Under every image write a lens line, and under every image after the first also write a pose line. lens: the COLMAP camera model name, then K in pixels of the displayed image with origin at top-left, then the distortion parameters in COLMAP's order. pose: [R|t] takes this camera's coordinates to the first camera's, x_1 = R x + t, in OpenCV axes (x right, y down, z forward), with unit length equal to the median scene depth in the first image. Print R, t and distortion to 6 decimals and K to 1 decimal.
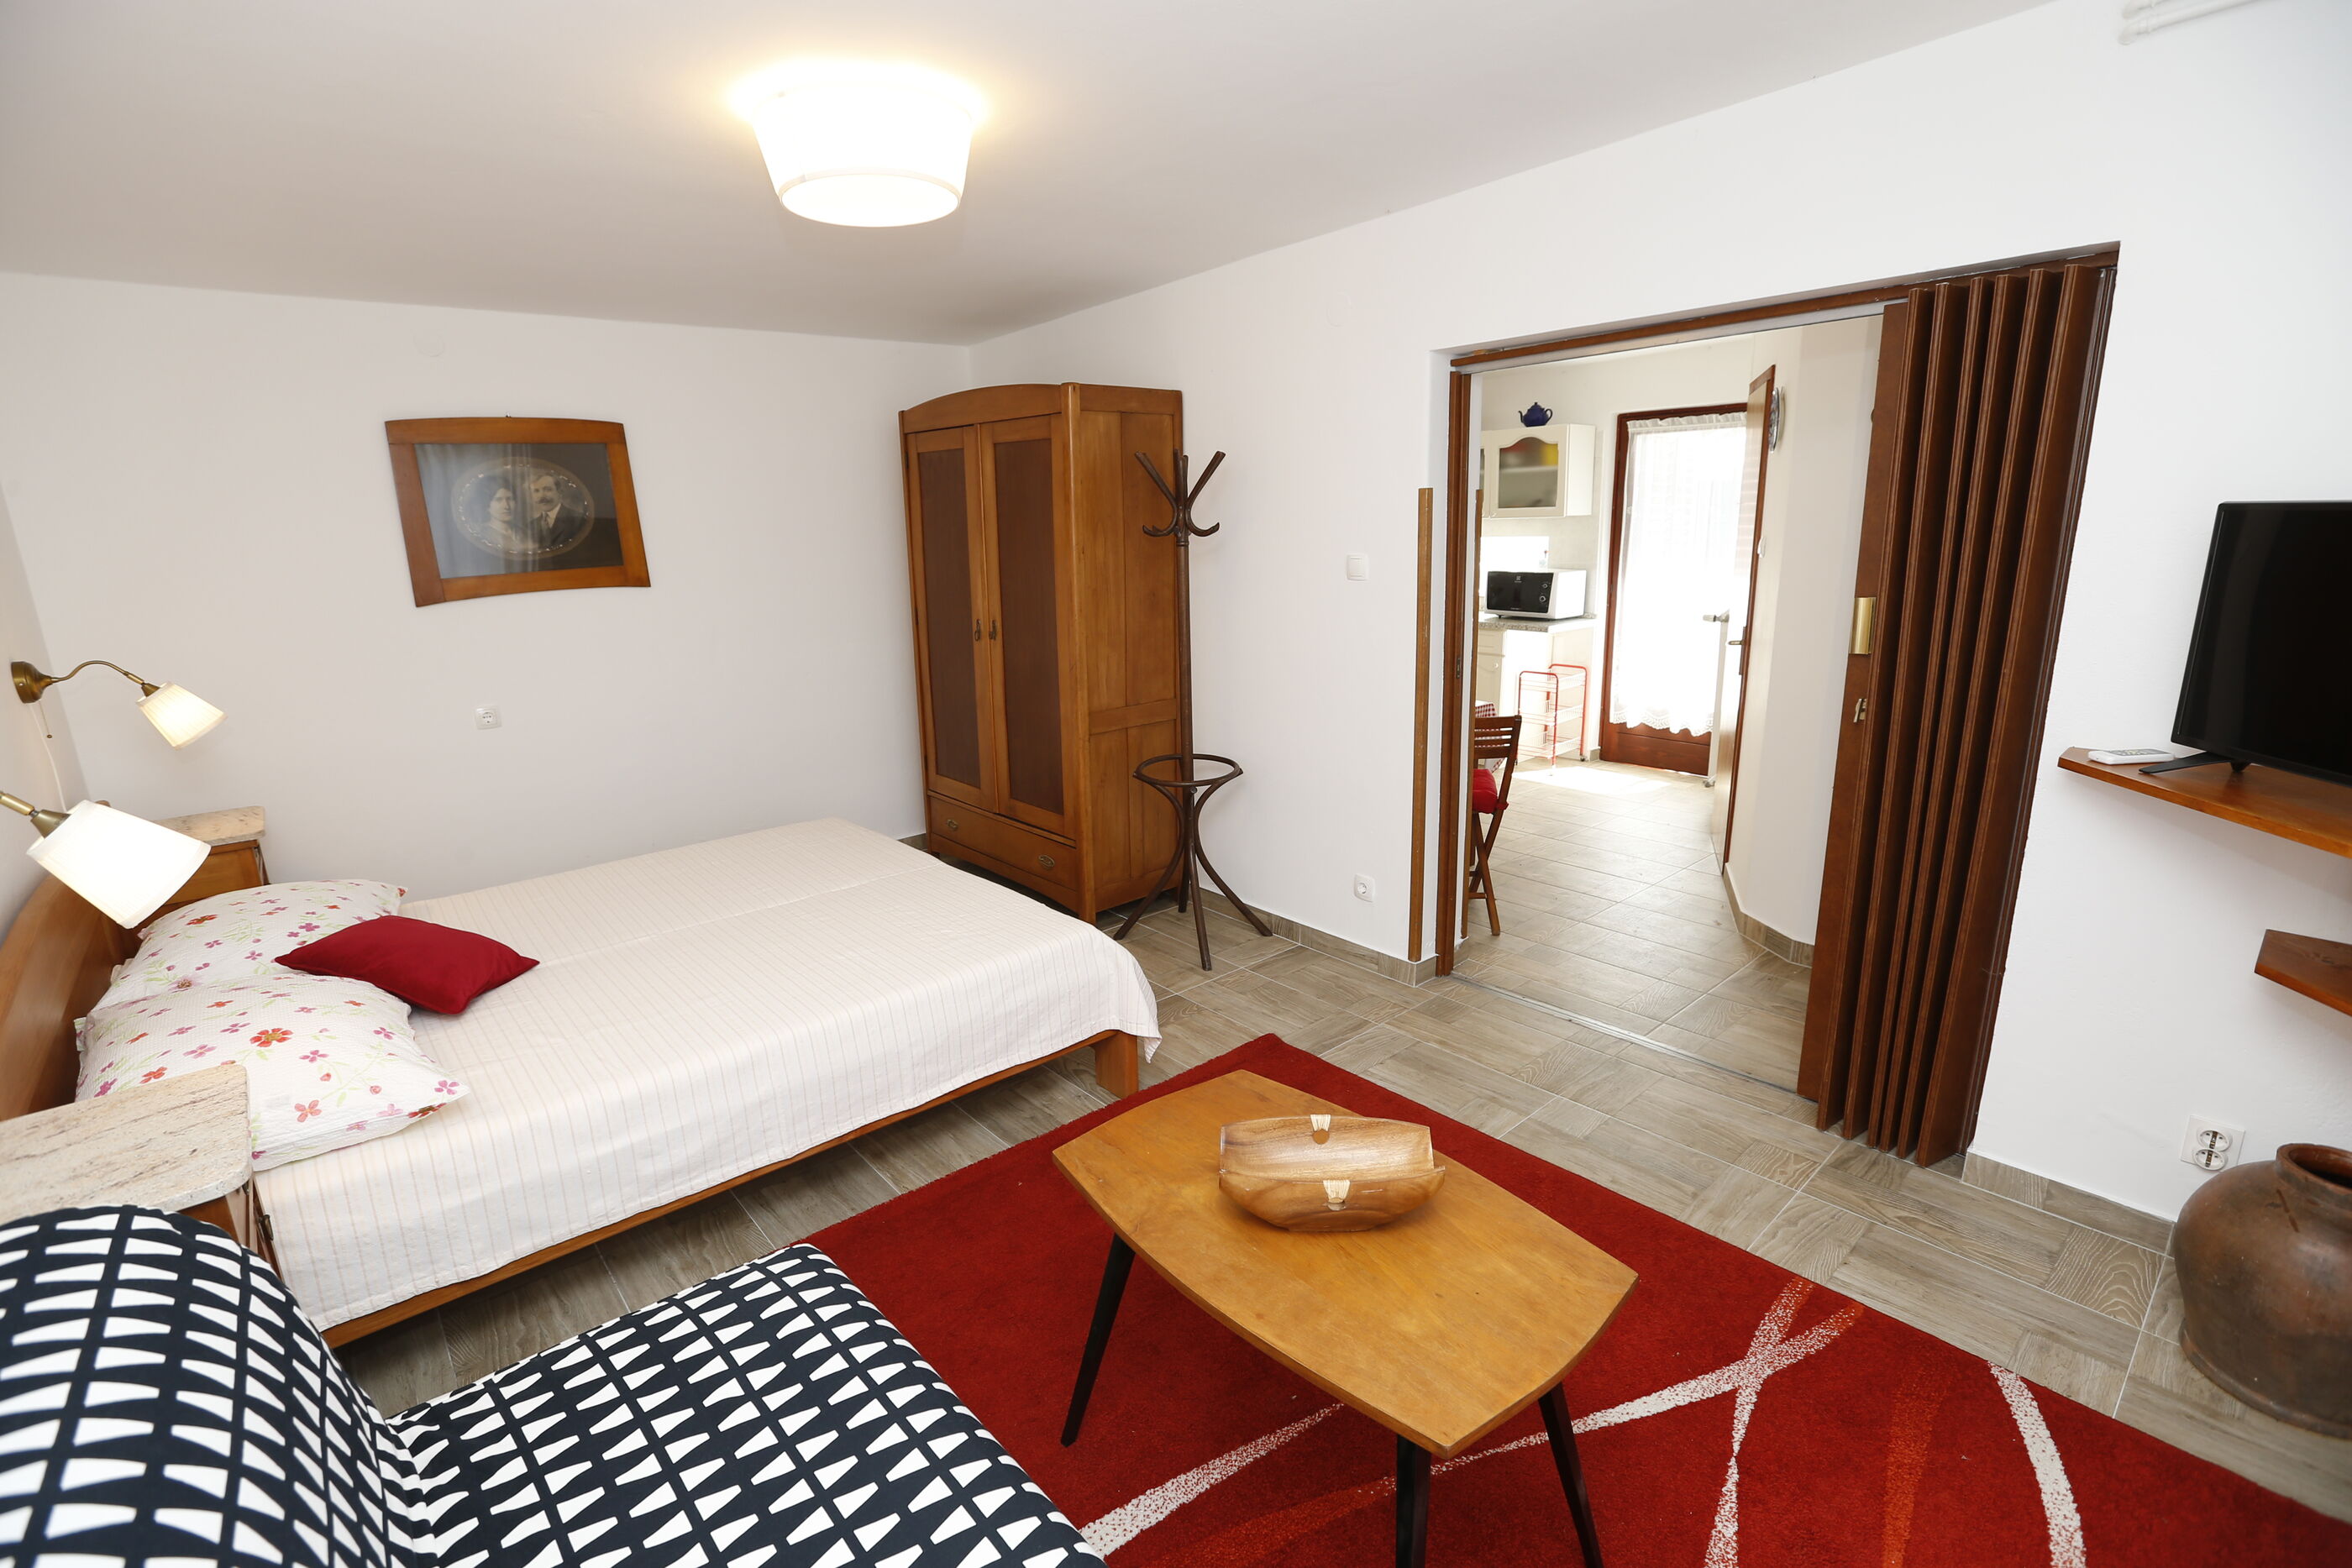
lens RADIAL K [[1078.2, 0, 1167.8], [0, 1078.2, 790.6], [0, 0, 1]] dist [-0.048446, 0.014153]
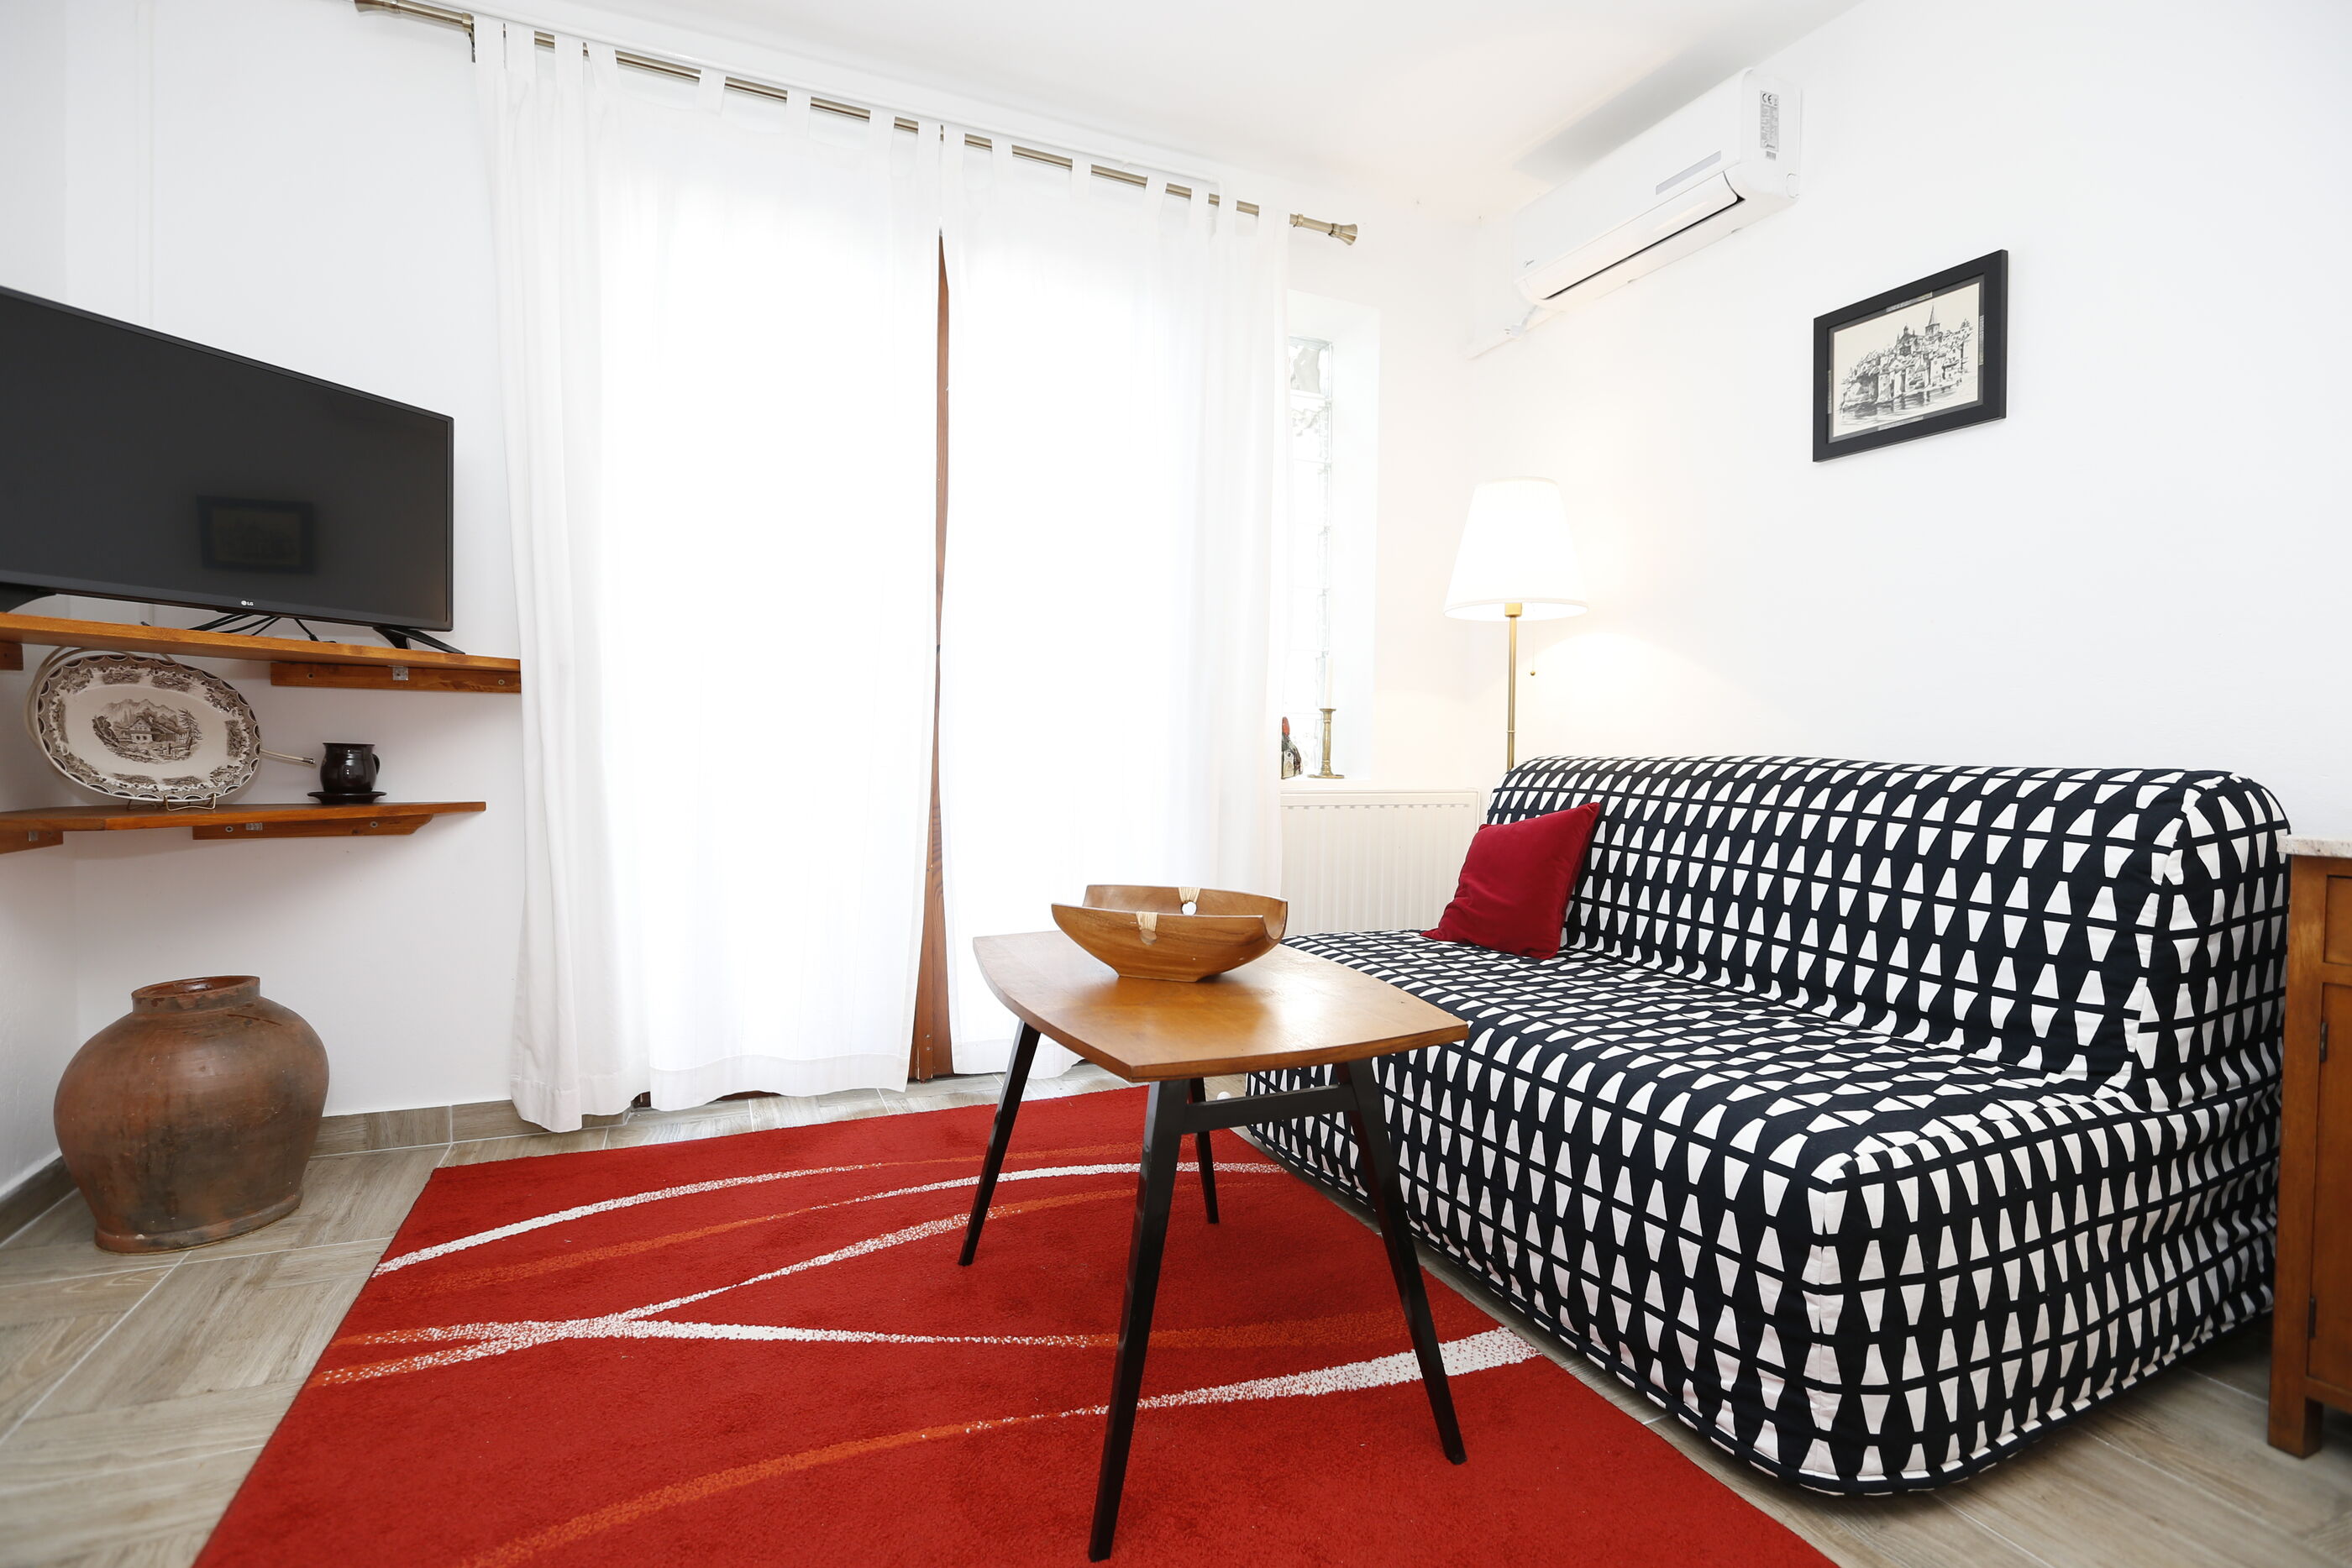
lens RADIAL K [[1103.1, 0, 1172.4], [0, 1103.1, 783.6], [0, 0, 1]] dist [-0.040916, 0.013201]
pose [[-0.954171, 0.003998, 0.299235, -0.095718], [0.085832, 0.961557, 0.260846, -0.021000], [-0.286689, 0.274576, -0.917833, 1.170629]]
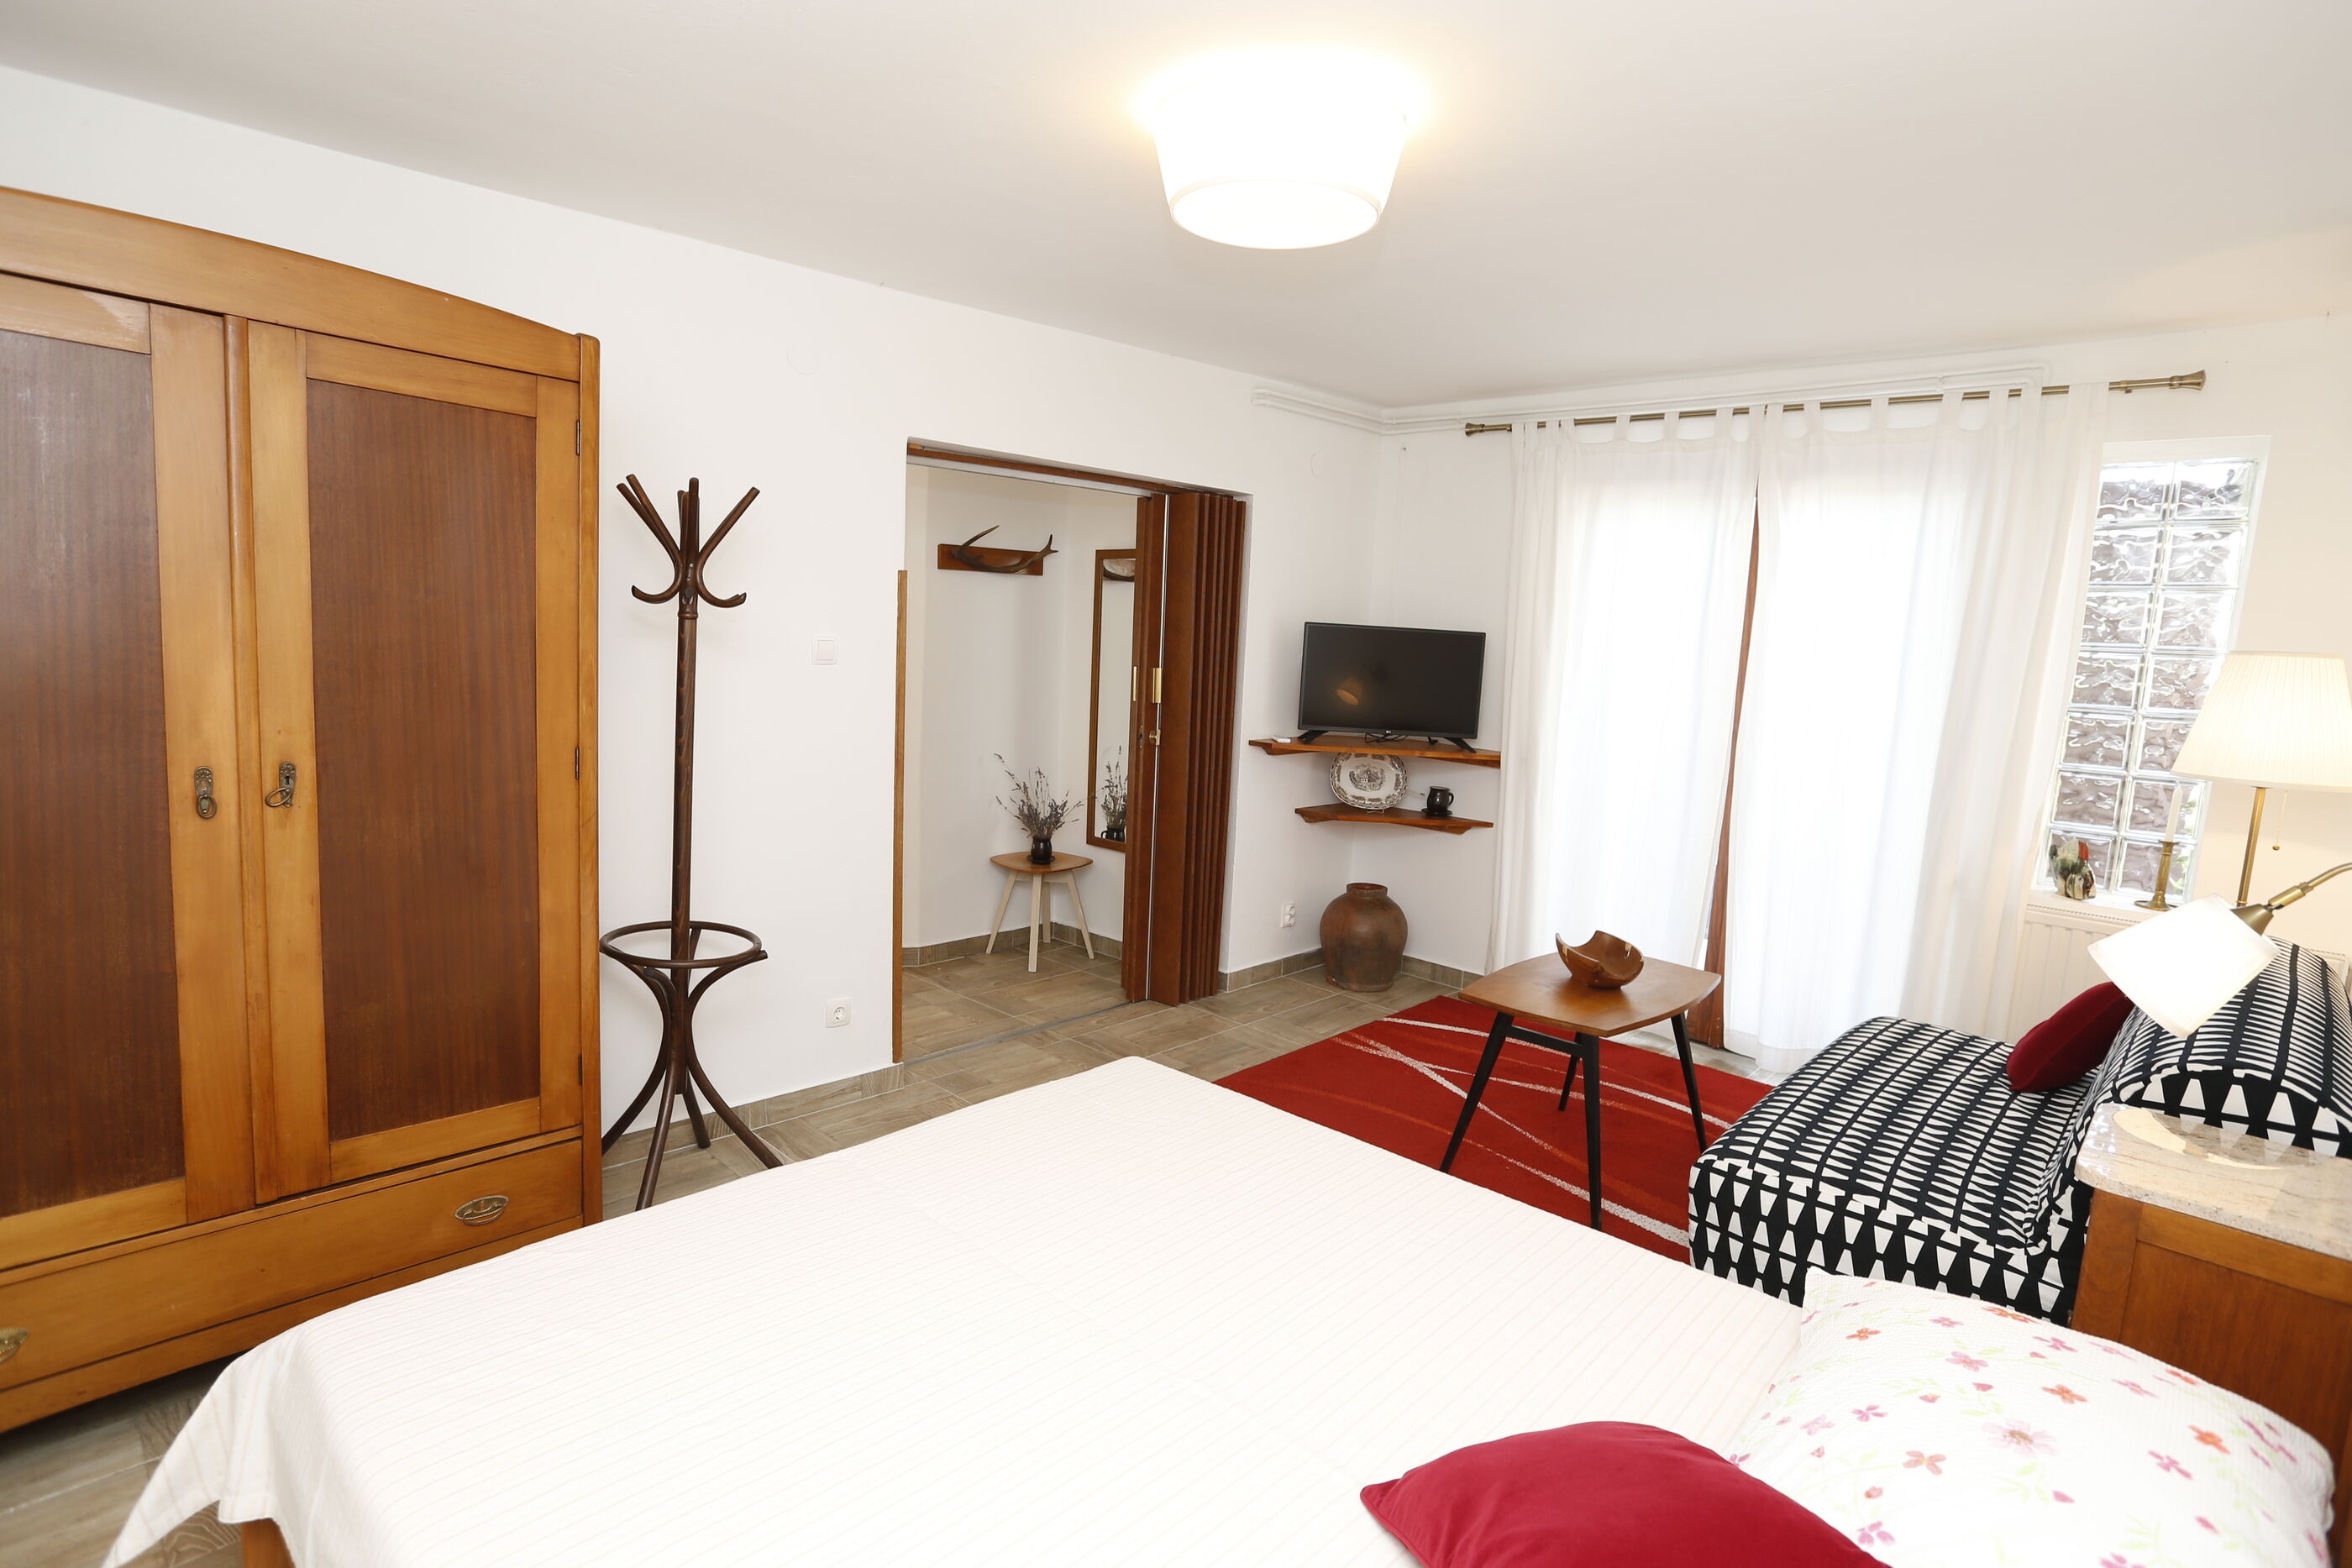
lens RADIAL K [[1172.4, 0, 1174.0], [0, 1172.4, 781.7], [0, 0, 1]] dist [-0.042598, 0.018535]
pose [[-0.095260, -0.102081, 0.990205, -1.130769], [0.201130, 0.972239, 0.119578, -0.221114], [-0.974922, 0.210551, -0.072084, 1.131764]]
